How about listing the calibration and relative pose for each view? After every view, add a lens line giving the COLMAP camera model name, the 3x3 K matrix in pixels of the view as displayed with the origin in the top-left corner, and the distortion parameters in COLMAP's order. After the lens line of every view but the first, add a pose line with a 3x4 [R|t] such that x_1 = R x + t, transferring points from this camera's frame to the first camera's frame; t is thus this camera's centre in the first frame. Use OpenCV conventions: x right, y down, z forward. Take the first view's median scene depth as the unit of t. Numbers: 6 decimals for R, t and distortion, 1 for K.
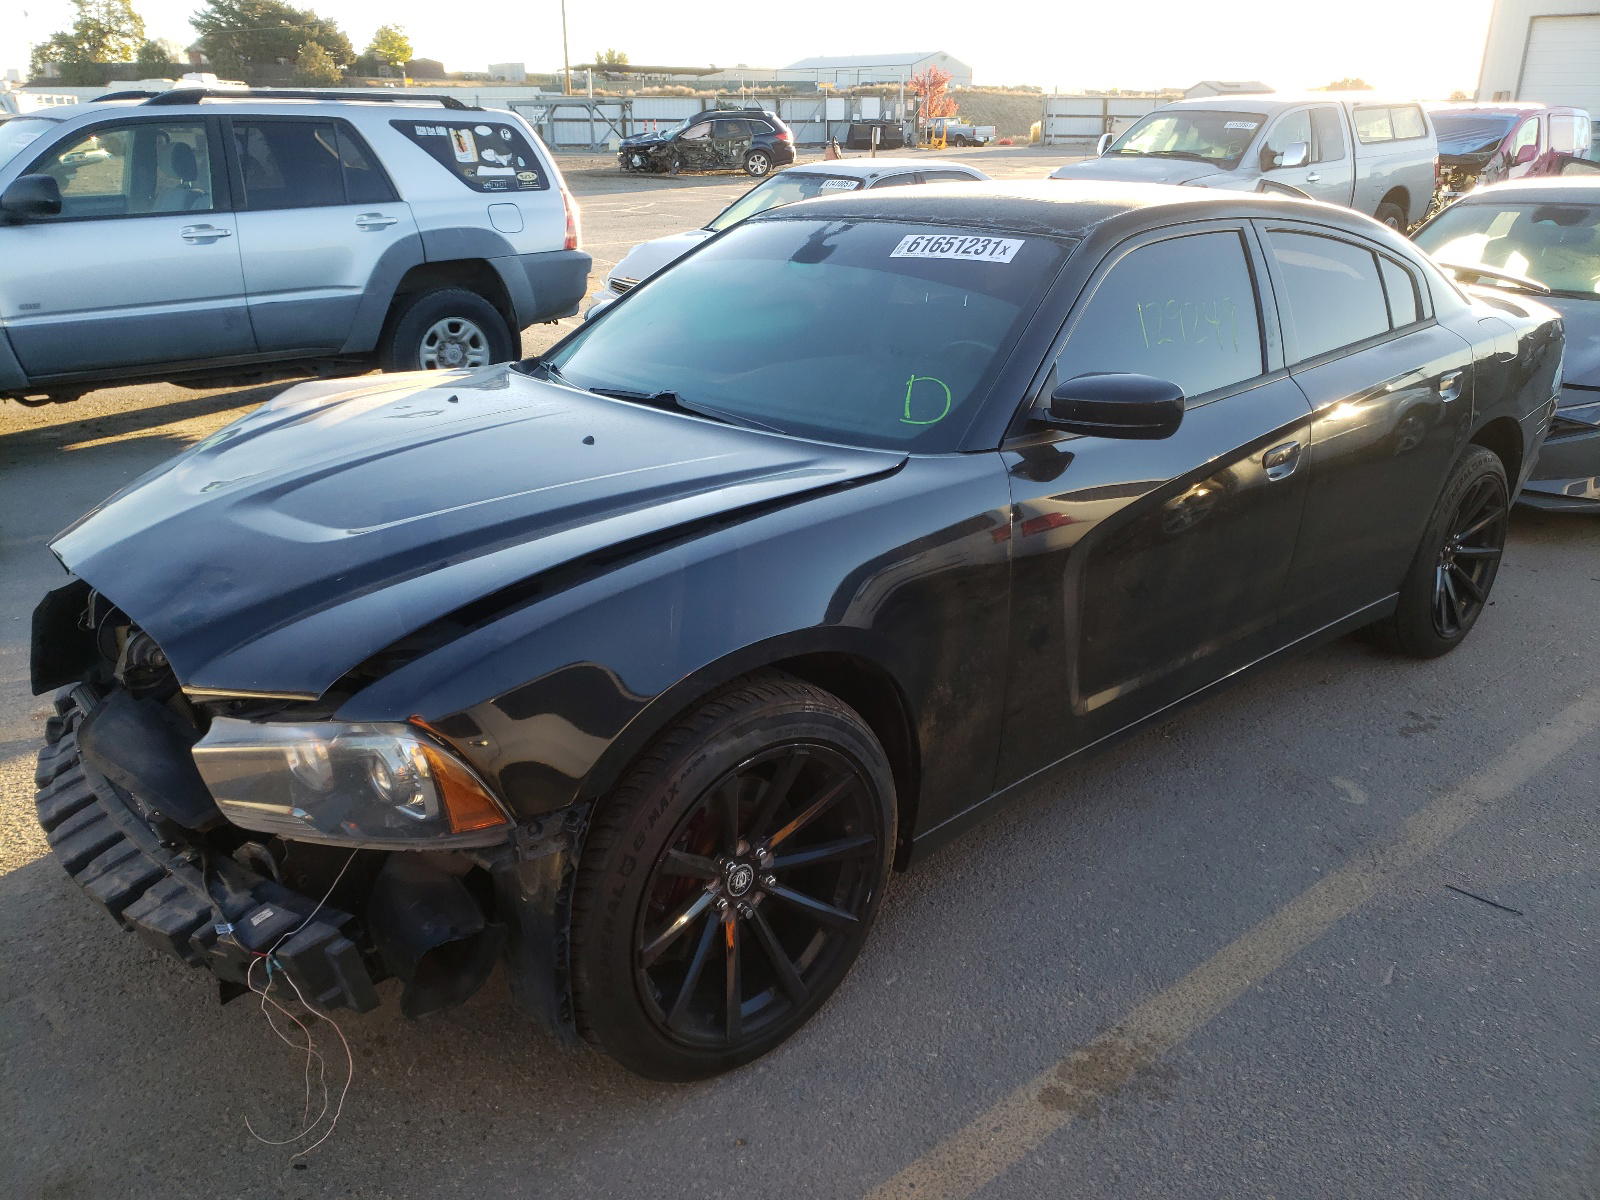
lens RADIAL K [[1213.0, 0, 796.9], [0, 1213.0, 598.3], [0, 0, 1]] dist [-0.015458, 0.012637]
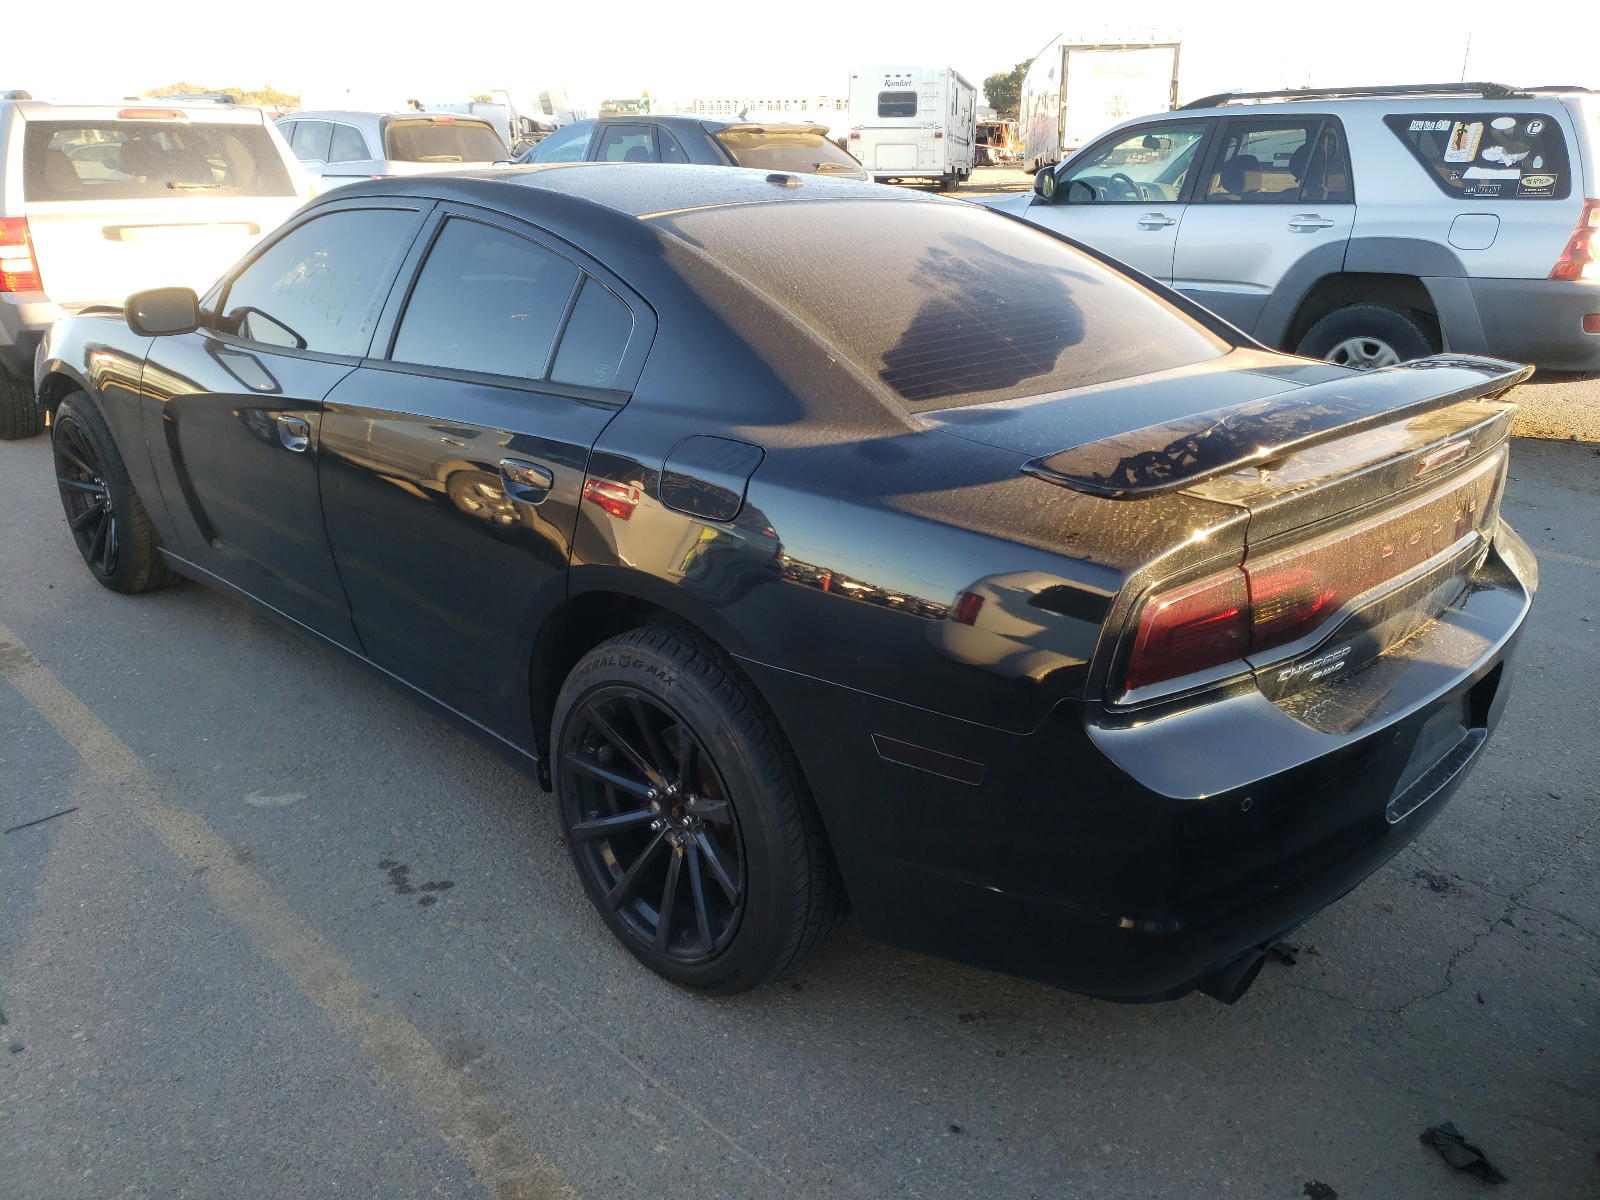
lens RADIAL K [[1213.0, 0, 796.5], [0, 1213.0, 602.6], [0, 0, 1]] dist [-0.015458, 0.012637]
pose [[0.086874, 0.342366, -0.935542, 0.580746], [-0.347251, 0.890602, 0.293674, -0.175898], [0.933740, 0.299355, 0.196257, 0.501139]]
